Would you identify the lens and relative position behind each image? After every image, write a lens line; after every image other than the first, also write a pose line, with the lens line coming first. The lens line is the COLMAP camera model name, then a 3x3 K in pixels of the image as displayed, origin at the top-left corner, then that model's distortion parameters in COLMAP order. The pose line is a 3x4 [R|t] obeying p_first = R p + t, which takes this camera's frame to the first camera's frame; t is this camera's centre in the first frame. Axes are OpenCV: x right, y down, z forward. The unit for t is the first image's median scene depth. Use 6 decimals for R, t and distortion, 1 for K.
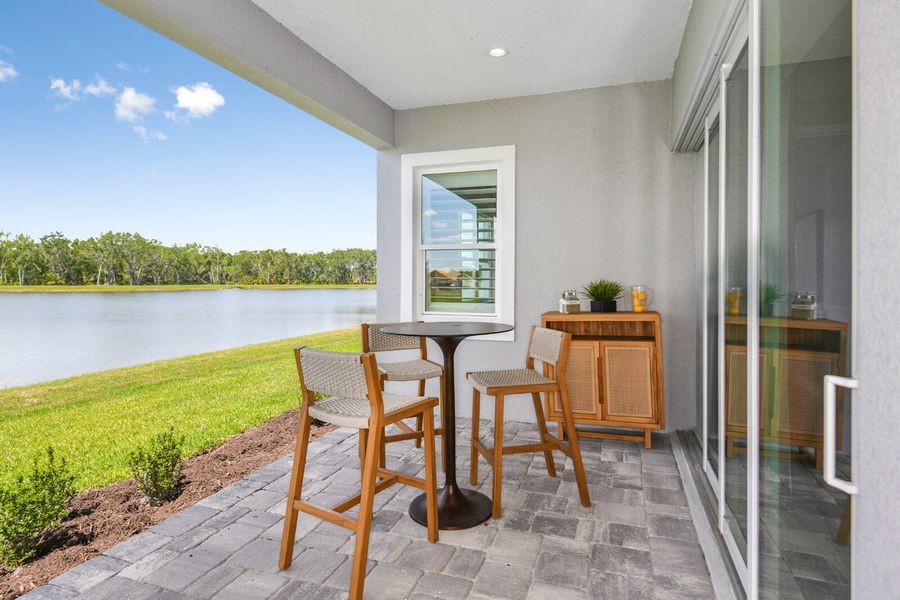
lens RADIAL K [[497.9, 0, 463.8], [0, 497.9, 280.2], [0, 0, 1]] dist [-0.005951, -0.000531]
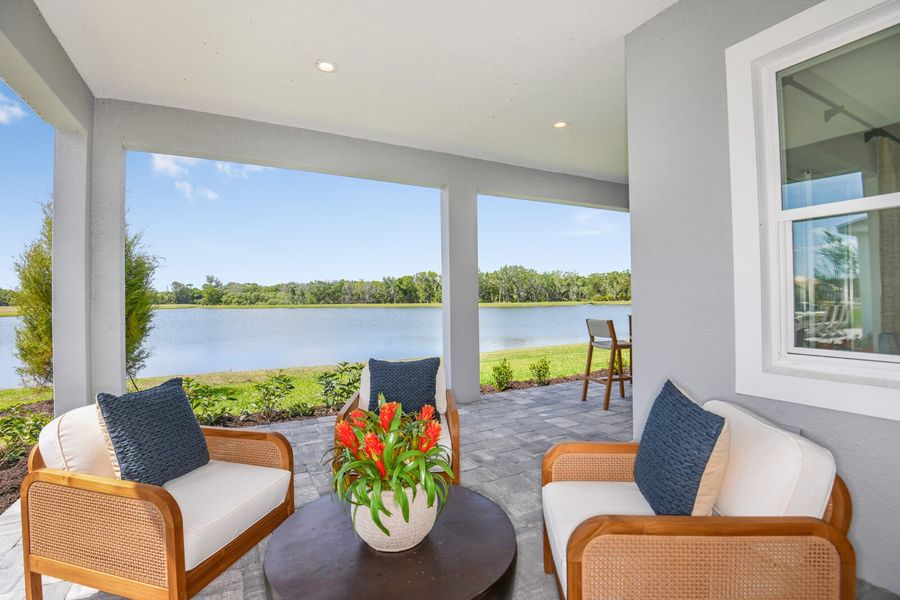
lens RADIAL K [[407.0, 0, 451.9], [0, 407.0, 297.9], [0, 0, 1]] dist [-0.028378, -0.001145]
pose [[0.729293, -0.015940, -0.684016, 0.434653], [0.017474, 0.999836, -0.004669, 0.016705], [0.683978, -0.008548, 0.729452, -0.747020]]
